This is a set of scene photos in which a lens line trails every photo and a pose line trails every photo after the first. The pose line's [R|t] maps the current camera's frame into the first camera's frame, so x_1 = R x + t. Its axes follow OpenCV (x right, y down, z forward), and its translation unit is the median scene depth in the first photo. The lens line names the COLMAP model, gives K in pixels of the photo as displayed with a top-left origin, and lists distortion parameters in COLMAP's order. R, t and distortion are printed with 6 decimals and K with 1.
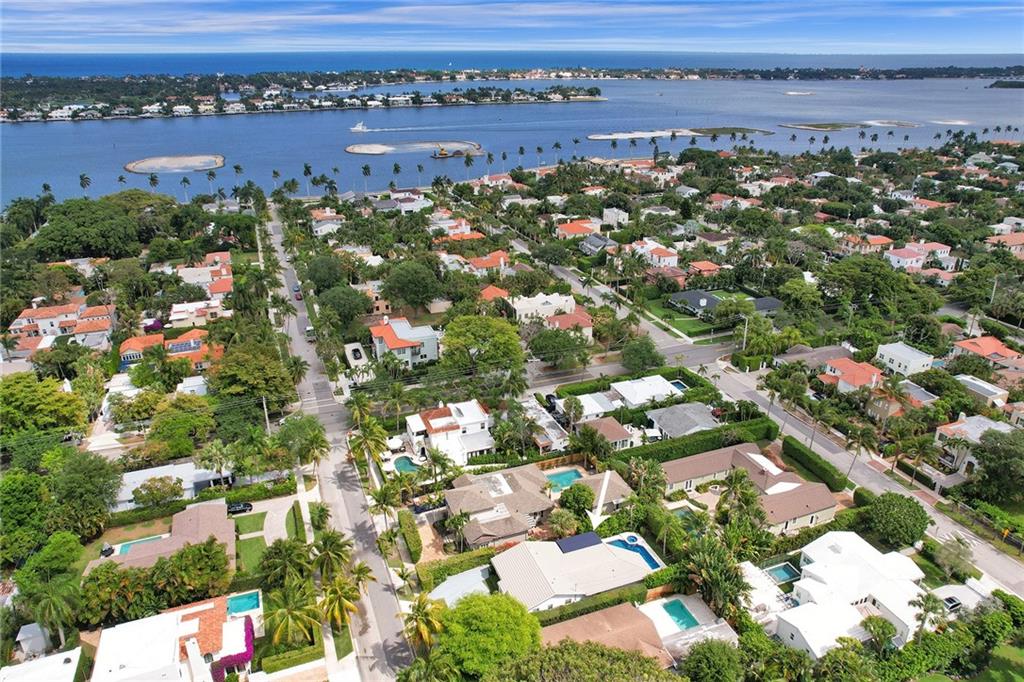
lens RADIAL K [[682.1, 0, 526.4], [0, 682.1, 339.1], [0, 0, 1]] dist [-0.076531, 0.057413]
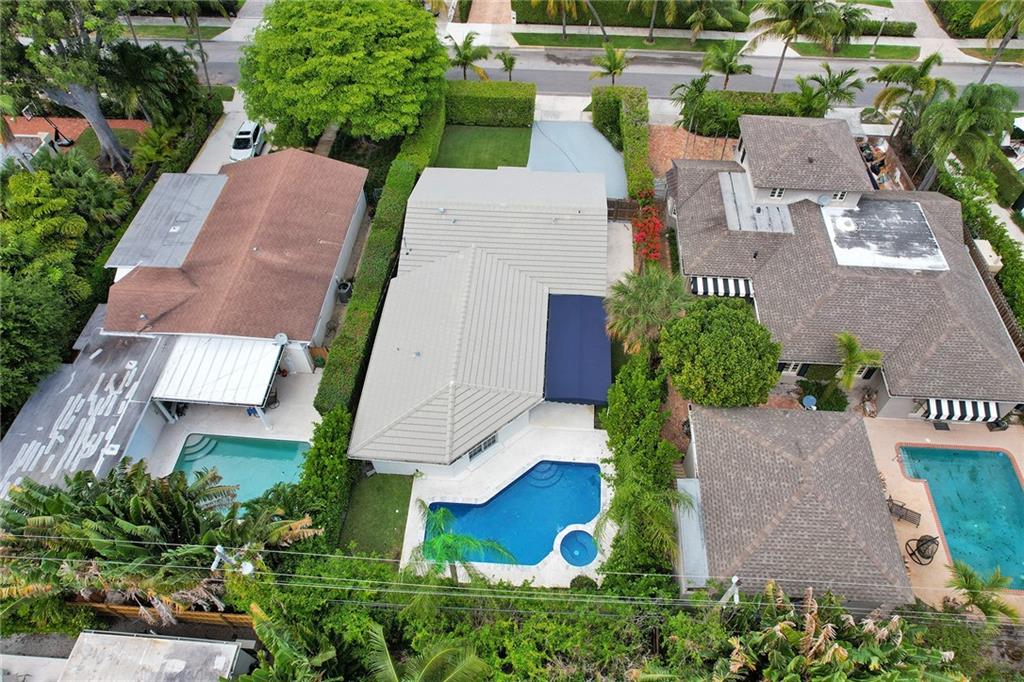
lens RADIAL K [[676.9, 0, 516.0], [0, 676.9, 333.0], [0, 0, 1]] dist [-0.072991, 0.064646]
pose [[-0.441227, 0.702882, -0.557921, 0.177399], [-0.344337, 0.441517, 0.828550, 0.019856], [0.828704, 0.557692, 0.047219, 0.618337]]
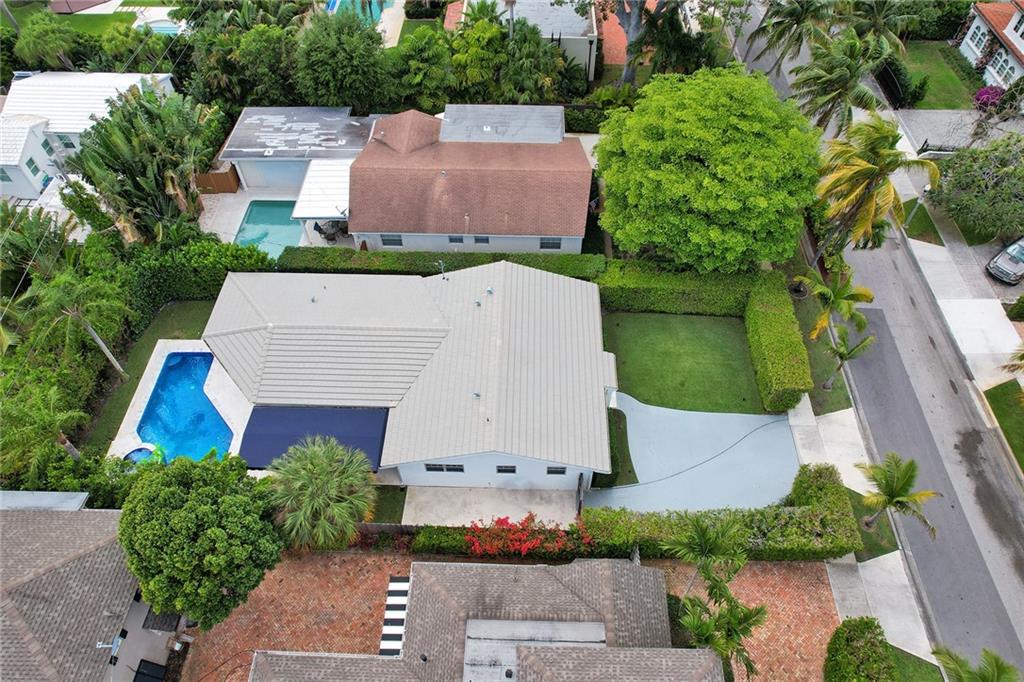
lens RADIAL K [[676.9, 0, 516.0], [0, 676.9, 333.0], [0, 0, 1]] dist [-0.072991, 0.064646]
pose [[-0.916702, -0.316818, 0.243483, -0.042871], [0.150763, 0.290073, 0.945055, 0.006756], [-0.370038, 0.903041, -0.218147, 0.640812]]
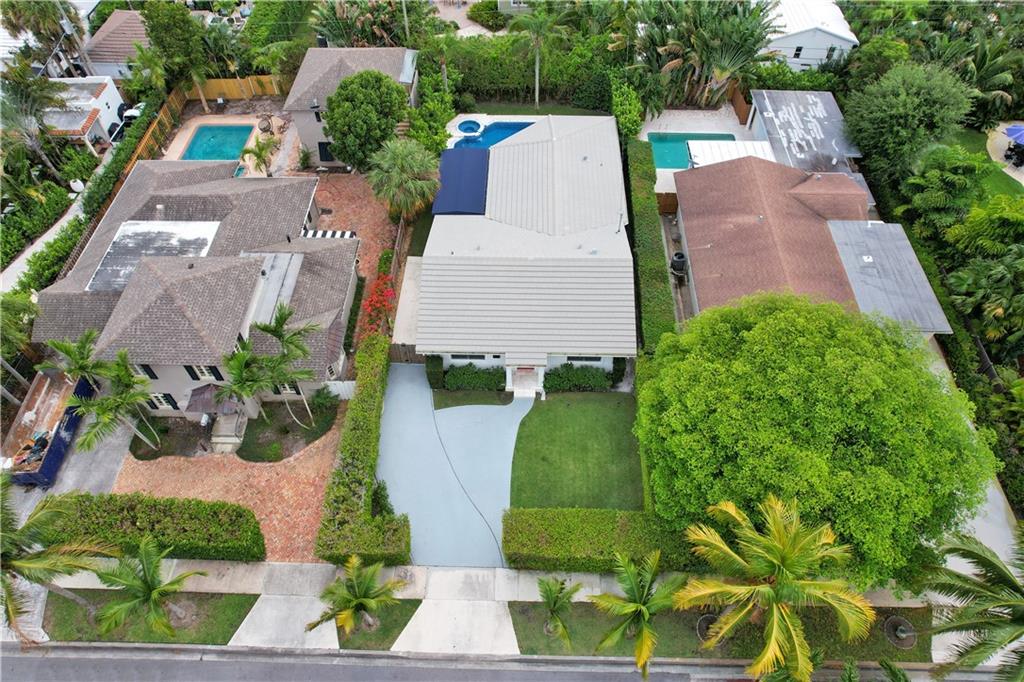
lens RADIAL K [[676.9, 0, 516.0], [0, 676.9, 333.0], [0, 0, 1]] dist [-0.072991, 0.064646]
pose [[0.397059, -0.726694, 0.560589, -0.139714], [0.366509, 0.685531, 0.629062, 0.072044], [-0.841436, -0.044314, 0.538536, 0.478473]]
